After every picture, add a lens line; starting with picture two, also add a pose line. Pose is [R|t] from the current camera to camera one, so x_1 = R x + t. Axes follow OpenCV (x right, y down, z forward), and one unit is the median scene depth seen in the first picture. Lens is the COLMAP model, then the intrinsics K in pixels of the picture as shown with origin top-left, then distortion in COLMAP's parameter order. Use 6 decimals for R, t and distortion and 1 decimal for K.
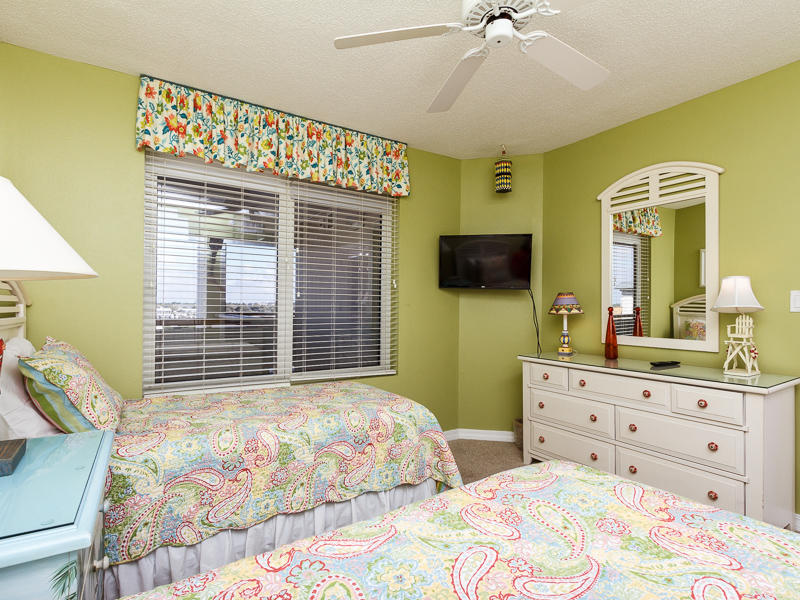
lens RADIAL K [[409.2, 0, 395.9], [0, 409.2, 301.3], [0, 0, 1]] dist [0.002753, 0.001761]
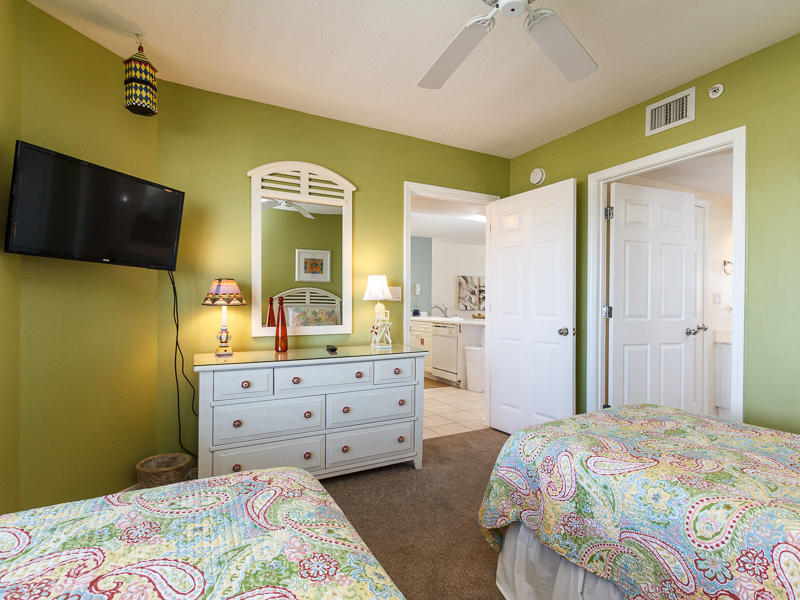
lens RADIAL K [[409.2, 0, 404.0], [0, 409.2, 300.7], [0, 0, 1]] dist [0.002753, 0.001761]
pose [[0.069735, -0.005916, 0.997548, -0.373912], [-0.022153, 0.999727, 0.007478, 0.008562], [-0.997320, -0.022620, 0.069585, 0.612658]]
